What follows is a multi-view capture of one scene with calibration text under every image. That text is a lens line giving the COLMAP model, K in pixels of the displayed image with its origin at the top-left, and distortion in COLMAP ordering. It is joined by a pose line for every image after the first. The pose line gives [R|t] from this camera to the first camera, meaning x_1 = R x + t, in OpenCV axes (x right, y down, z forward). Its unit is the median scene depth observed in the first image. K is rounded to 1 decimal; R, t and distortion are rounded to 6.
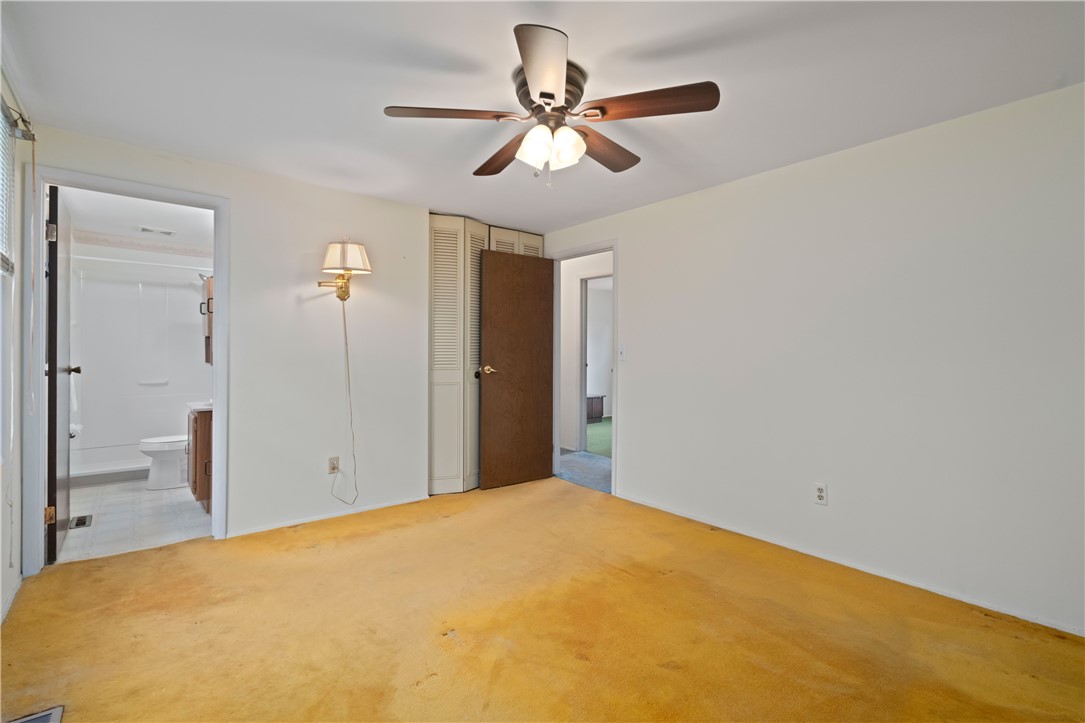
lens RADIAL K [[494.9, 0, 540.1], [0, 494.9, 355.7], [0, 0, 1]] dist [-0.002976, 0.000767]
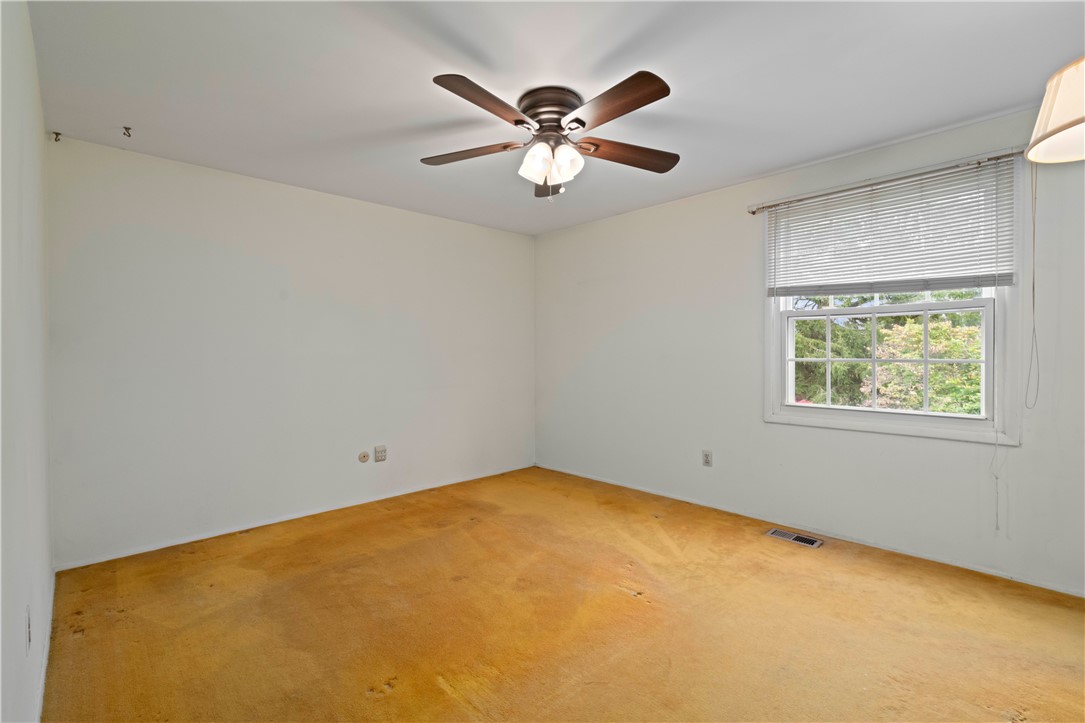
lens RADIAL K [[494.9, 0, 541.2], [0, 494.9, 360.7], [0, 0, 1]] dist [-0.002976, 0.000767]
pose [[-0.998396, -0.002506, -0.056565, 0.060949], [-0.003749, 0.999754, 0.021875, -0.002848], [0.056496, 0.022052, -0.998159, 1.262139]]
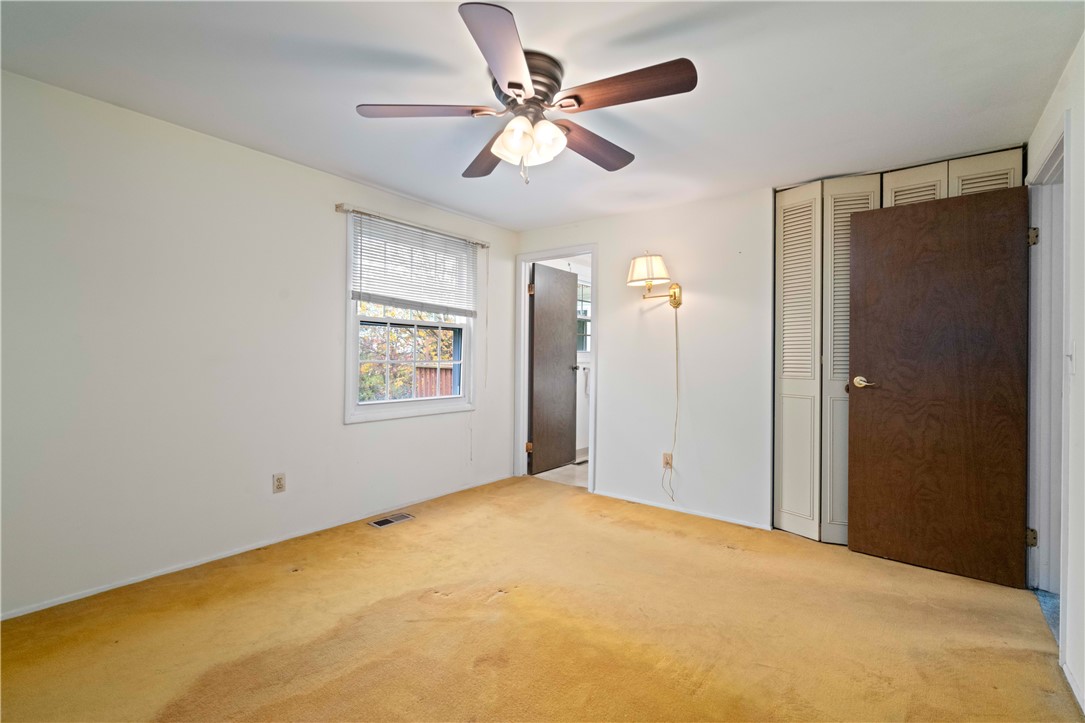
lens RADIAL K [[494.9, 0, 537.7], [0, 494.9, 357.1], [0, 0, 1]] dist [-0.002976, 0.000767]
pose [[0.208476, -0.003499, -0.978021, 0.585981], [-0.015792, 0.999851, -0.006944, 0.006435], [0.977900, 0.016892, 0.208390, 0.492675]]
